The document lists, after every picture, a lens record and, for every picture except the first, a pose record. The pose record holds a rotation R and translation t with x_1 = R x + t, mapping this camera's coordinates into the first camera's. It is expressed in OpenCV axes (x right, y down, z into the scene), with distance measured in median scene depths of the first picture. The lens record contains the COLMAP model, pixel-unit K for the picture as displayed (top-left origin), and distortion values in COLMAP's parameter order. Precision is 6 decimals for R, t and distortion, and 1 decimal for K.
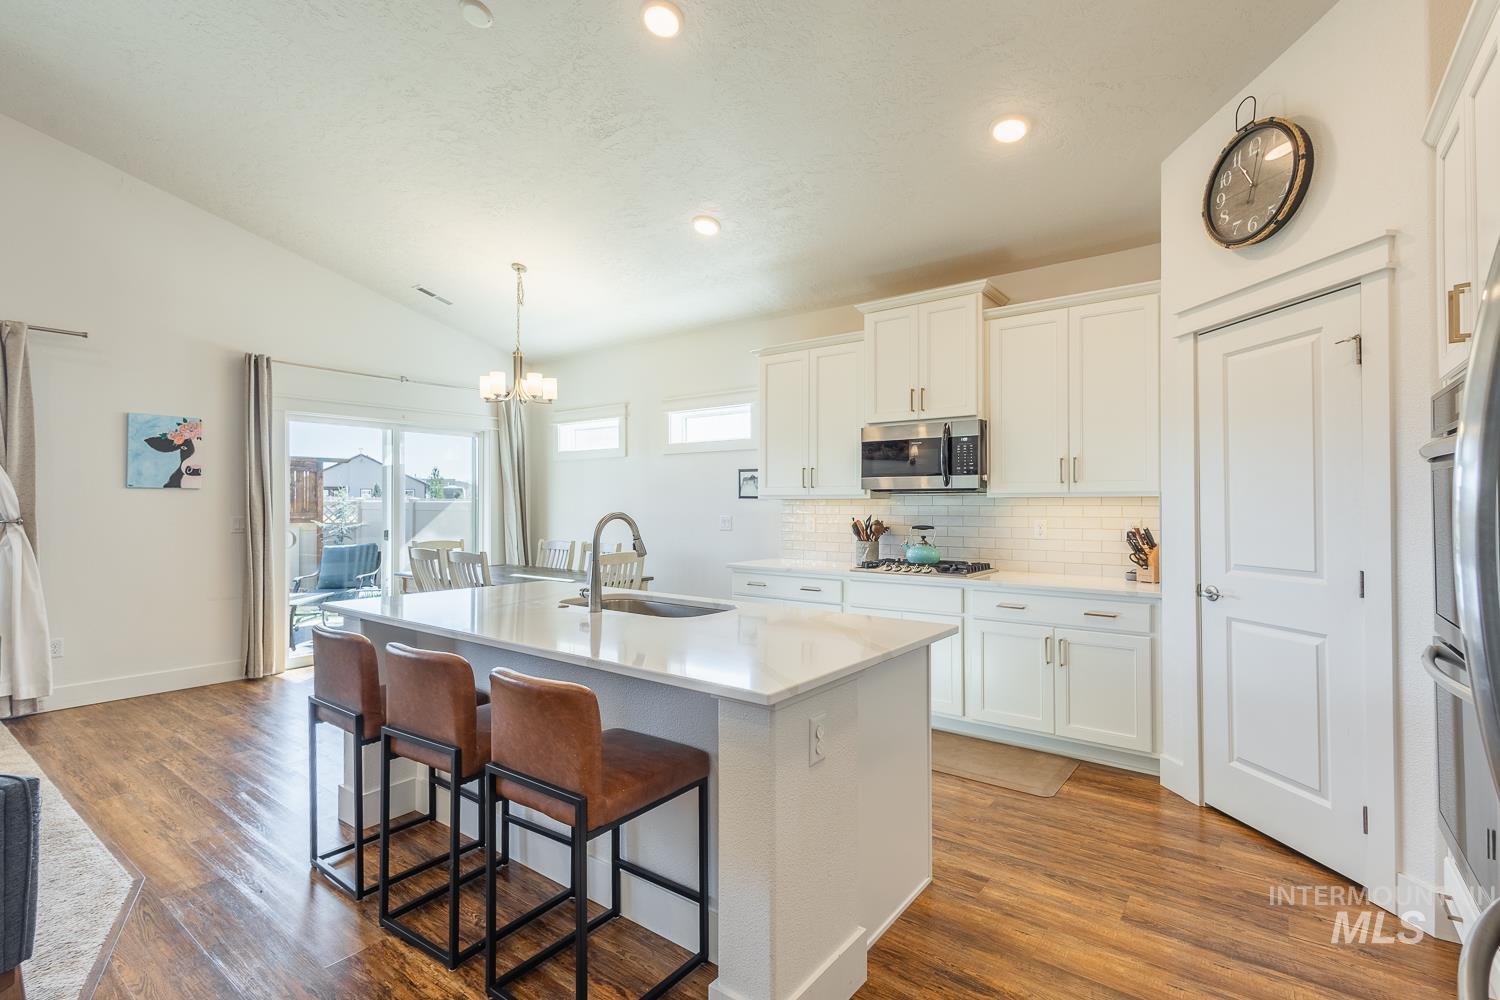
lens RADIAL K [[701.9, 0, 750.0], [0, 701.9, 500.0], [0, 0, 1]] dist [0.002866, 0.000141]
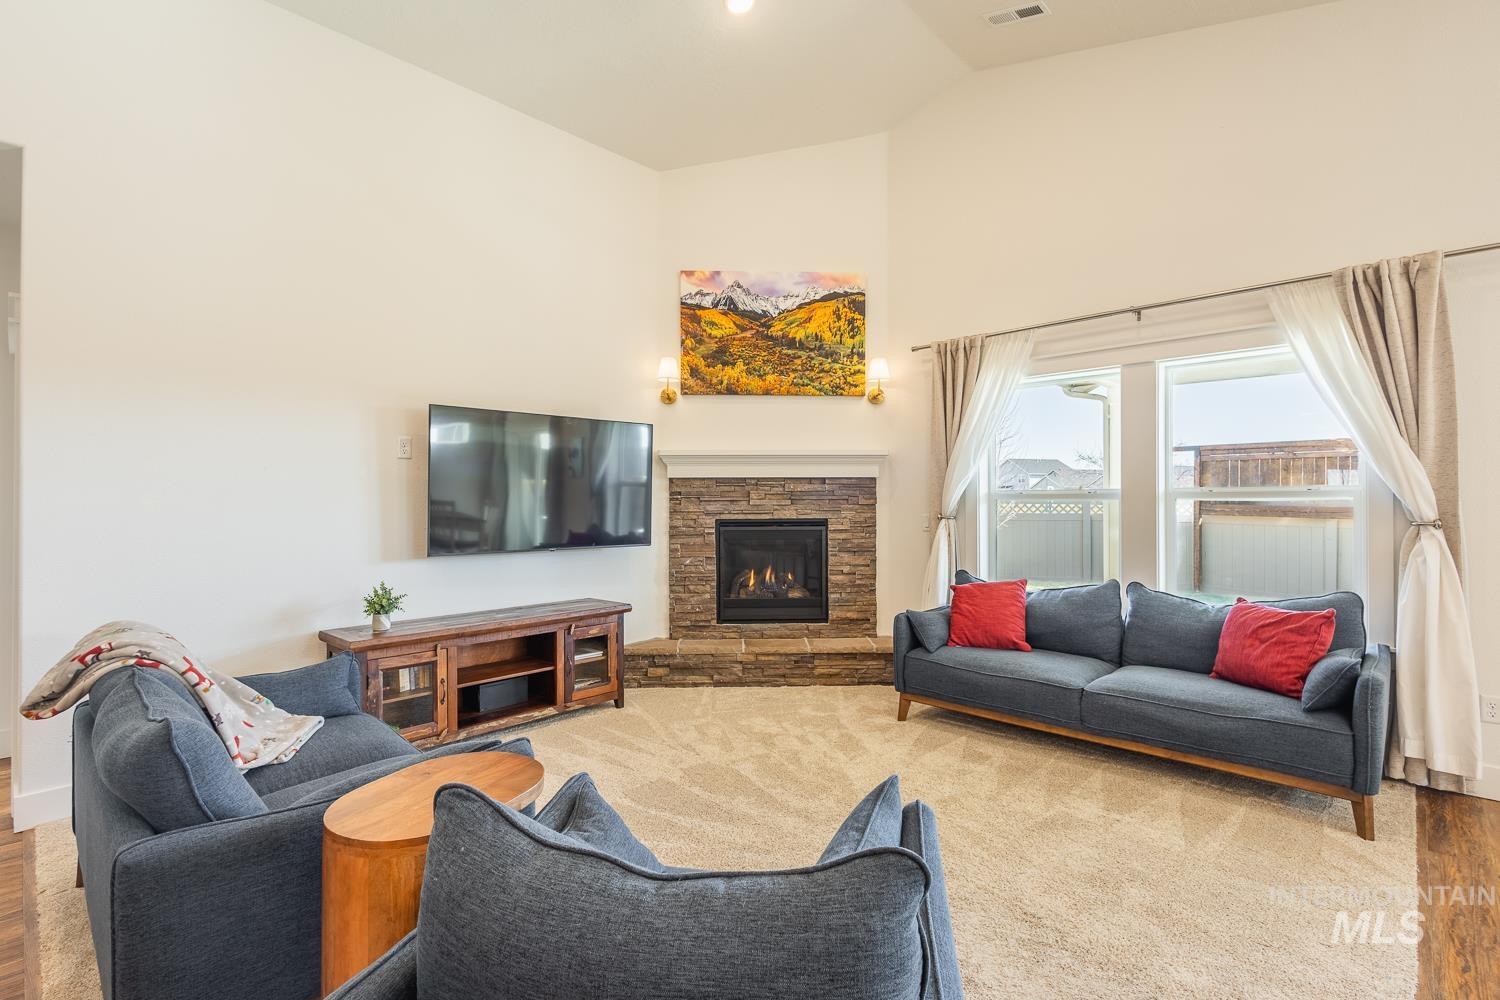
lens RADIAL K [[691.1, 0, 756.6], [0, 691.1, 500.5], [0, 0, 1]] dist [0.001079, -0.000303]
pose [[-0.108625, -0.001124, -0.994082, -0.244014], [0.007747, 0.999968, -0.001977, 0.001695], [0.994053, -0.007916, -0.108613, 0.373495]]
